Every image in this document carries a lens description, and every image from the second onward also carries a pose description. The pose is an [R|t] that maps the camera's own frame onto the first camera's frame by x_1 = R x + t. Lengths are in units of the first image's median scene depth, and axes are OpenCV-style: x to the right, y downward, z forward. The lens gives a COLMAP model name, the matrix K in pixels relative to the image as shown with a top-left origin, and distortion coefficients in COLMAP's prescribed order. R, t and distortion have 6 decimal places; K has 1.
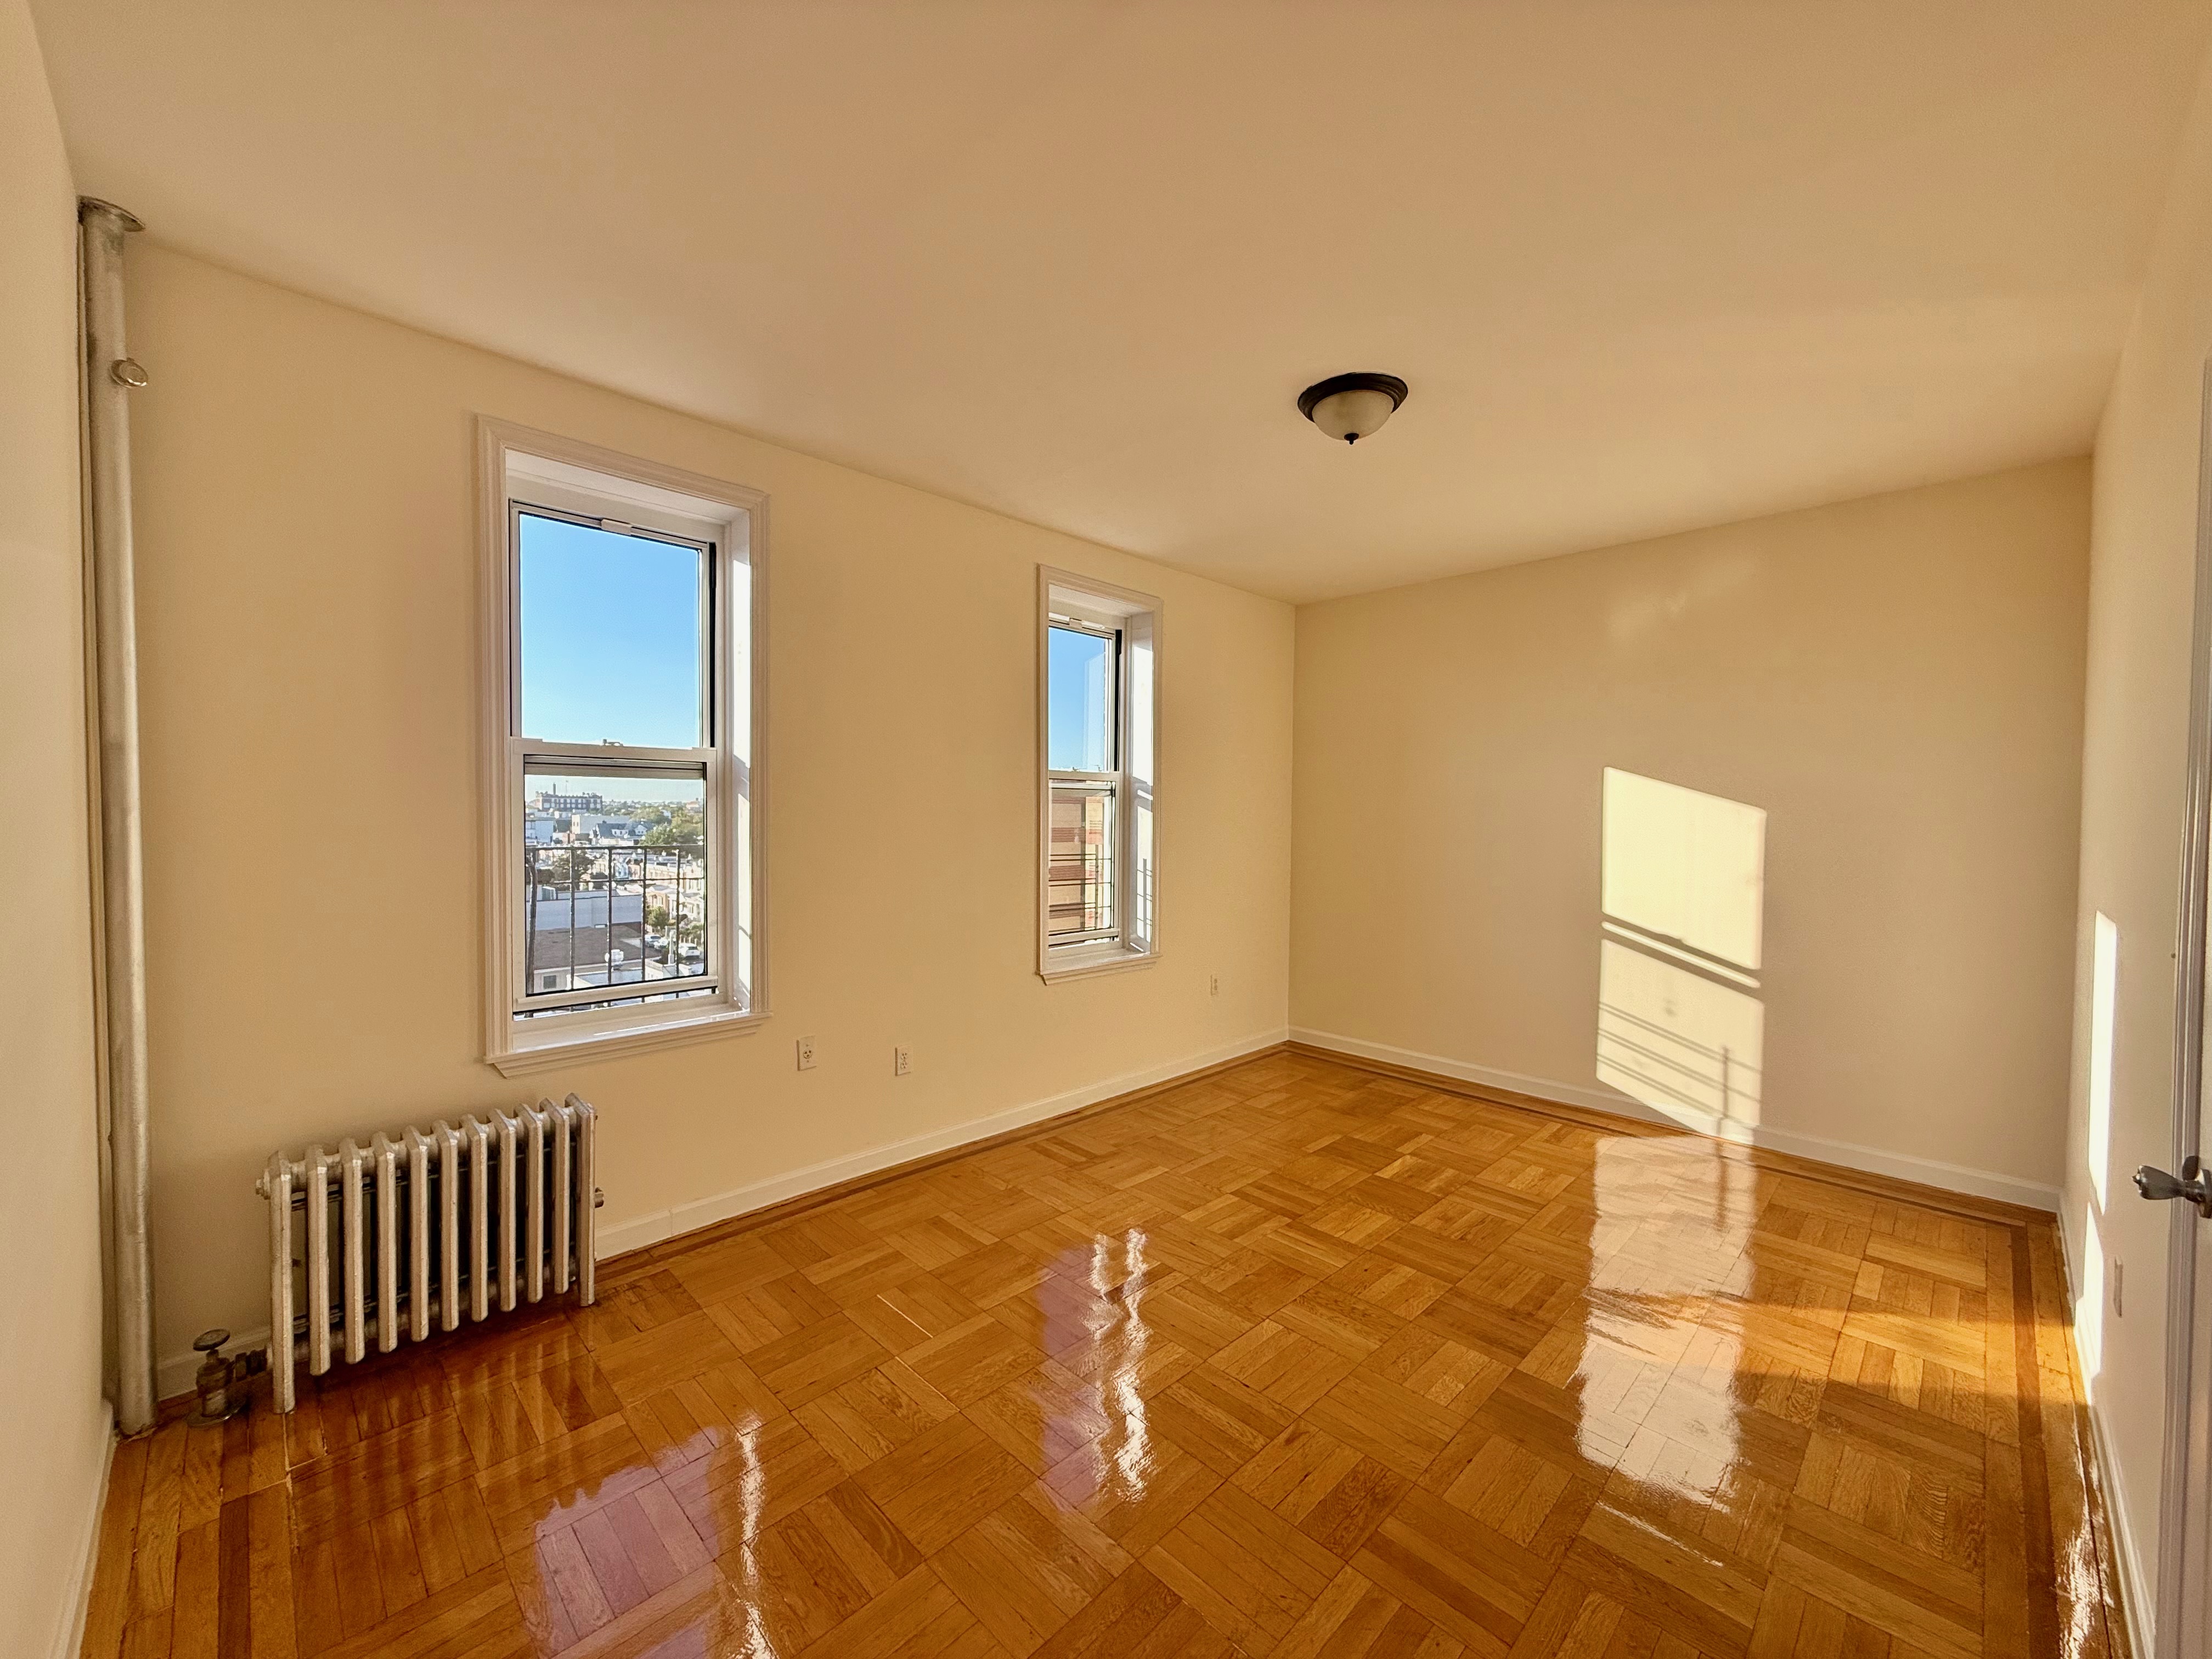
lens RADIAL K [[880.8, 0, 1104.0], [0, 880.8, 832.4], [0, 0, 1]] dist [-0.000131, 0.000247]
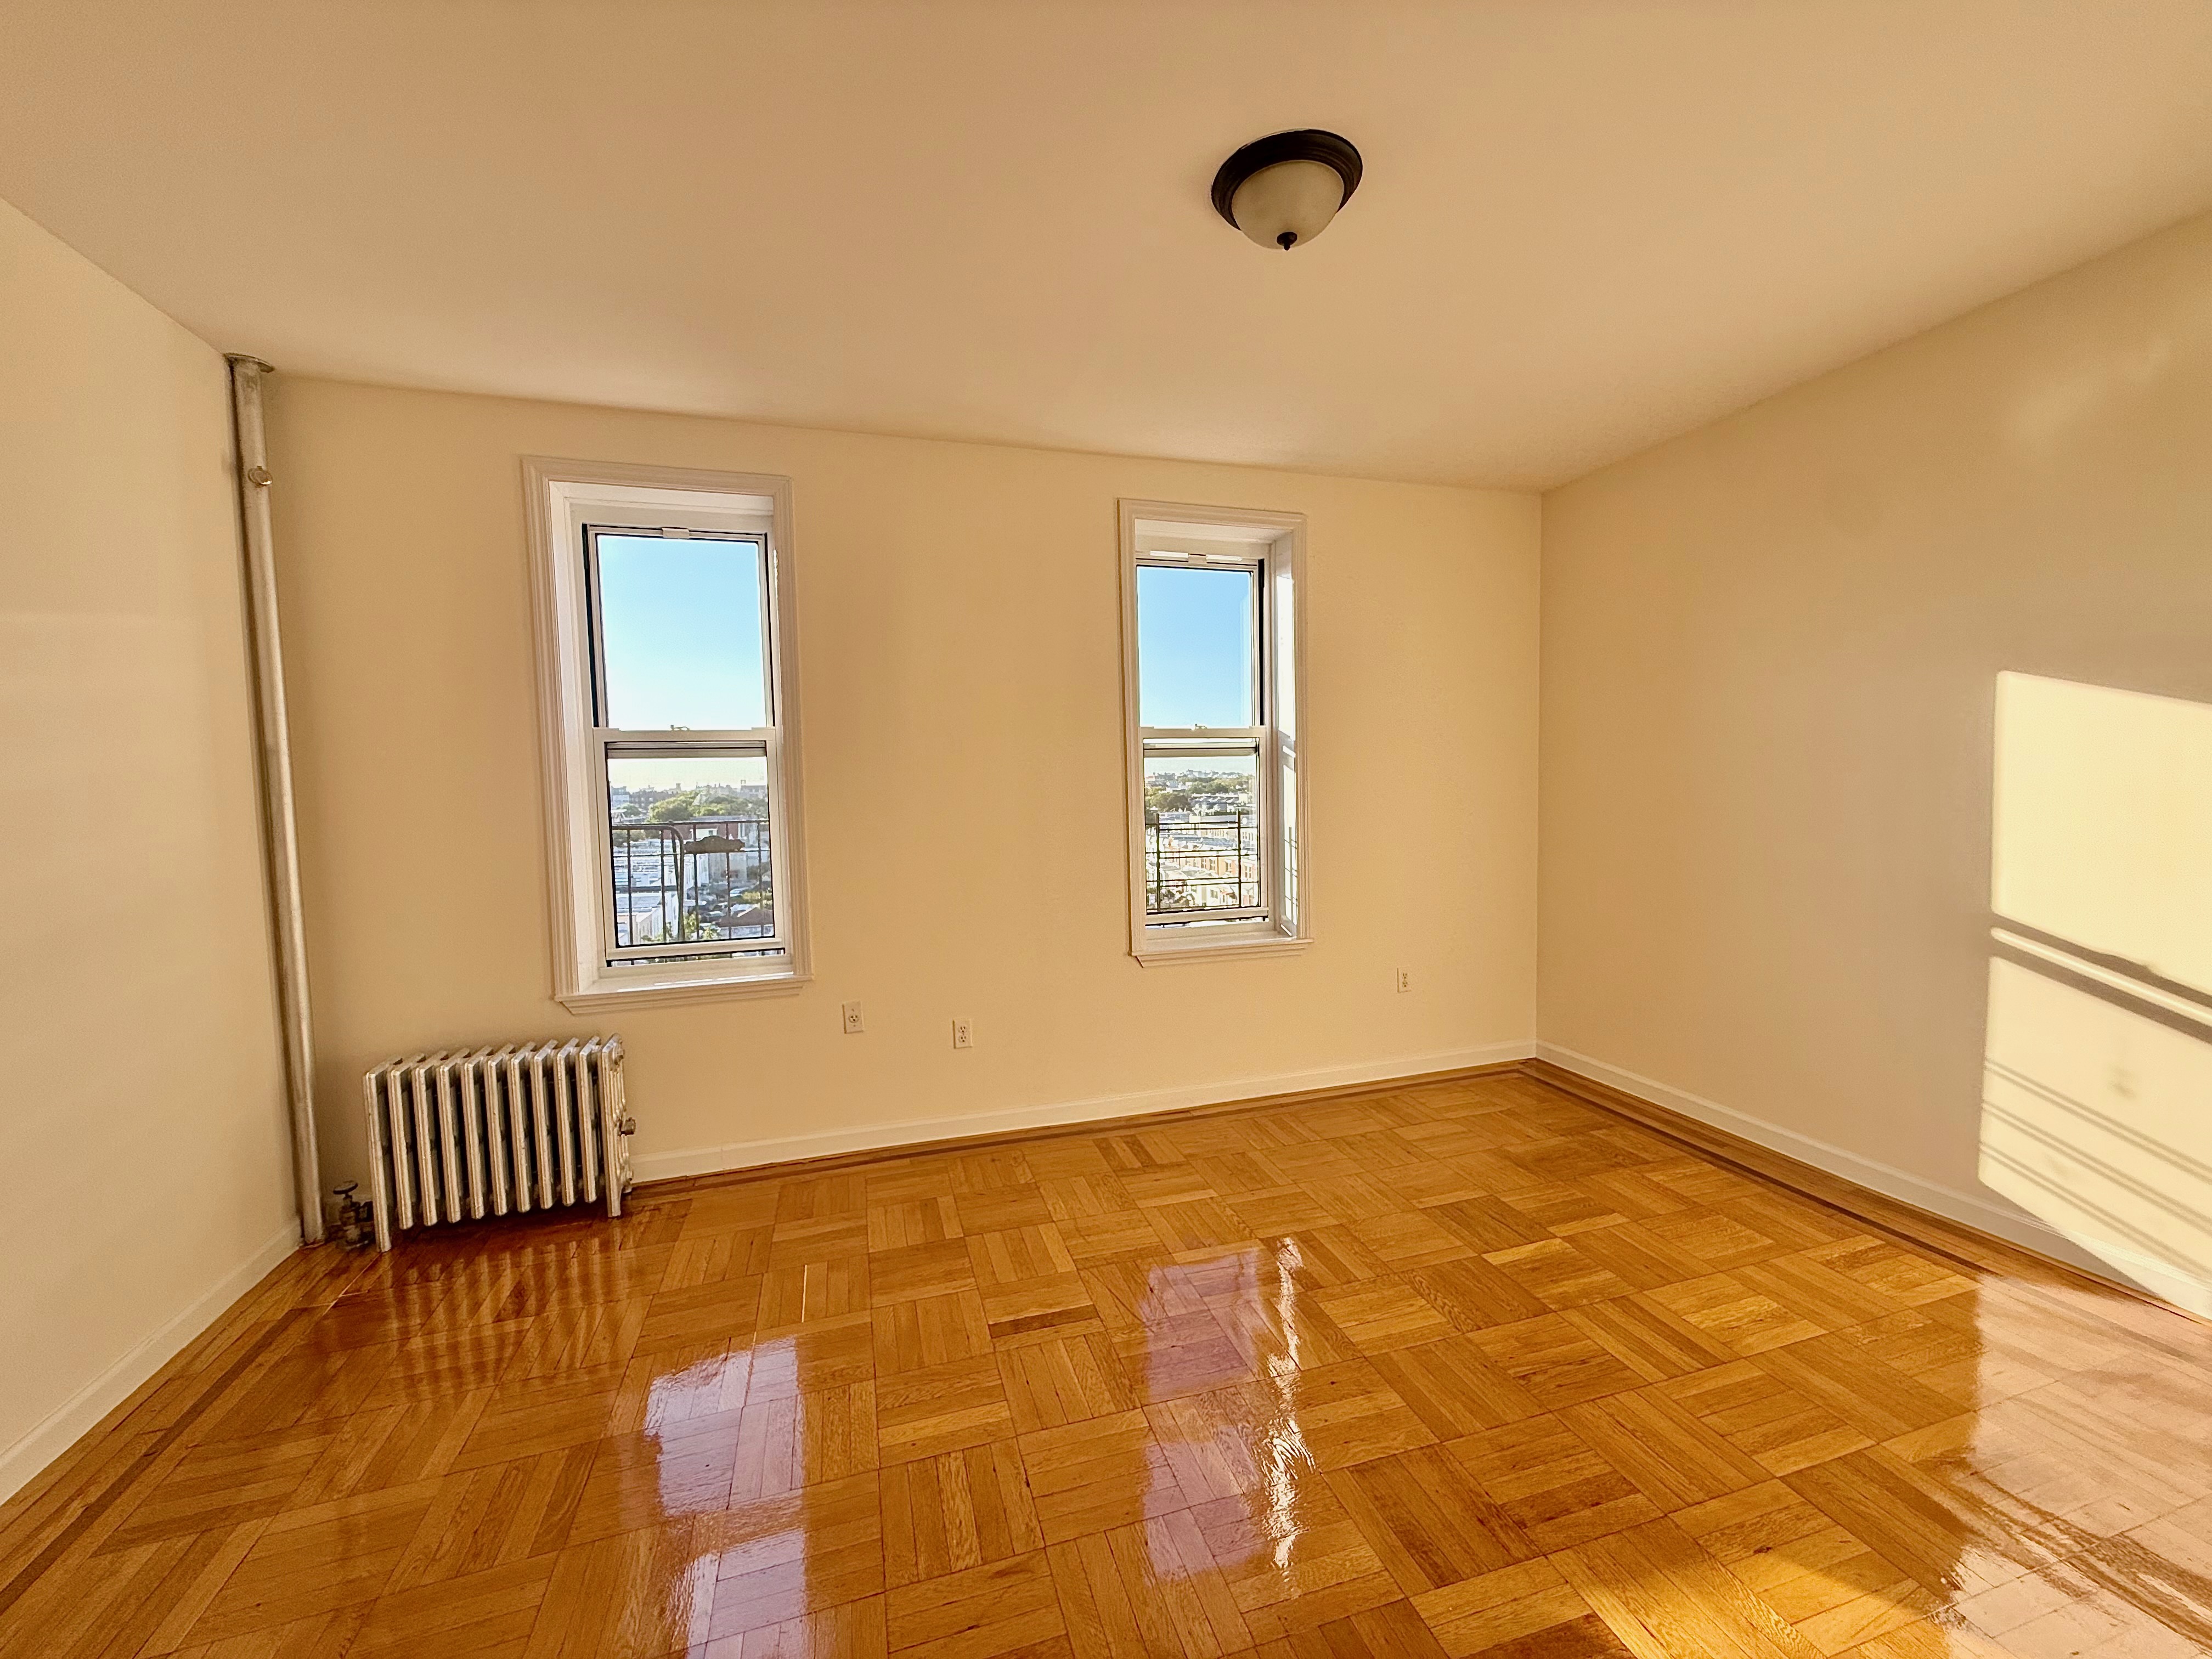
lens RADIAL K [[881.4, 0, 1101.9], [0, 881.4, 835.3], [0, 0, 1]] dist [-0.000818, -0.000188]
pose [[0.881284, -0.001045, -0.472586, 0.334450], [0.019801, 0.999201, 0.034716, 0.005417], [0.472173, -0.039952, 0.880600, 0.192667]]
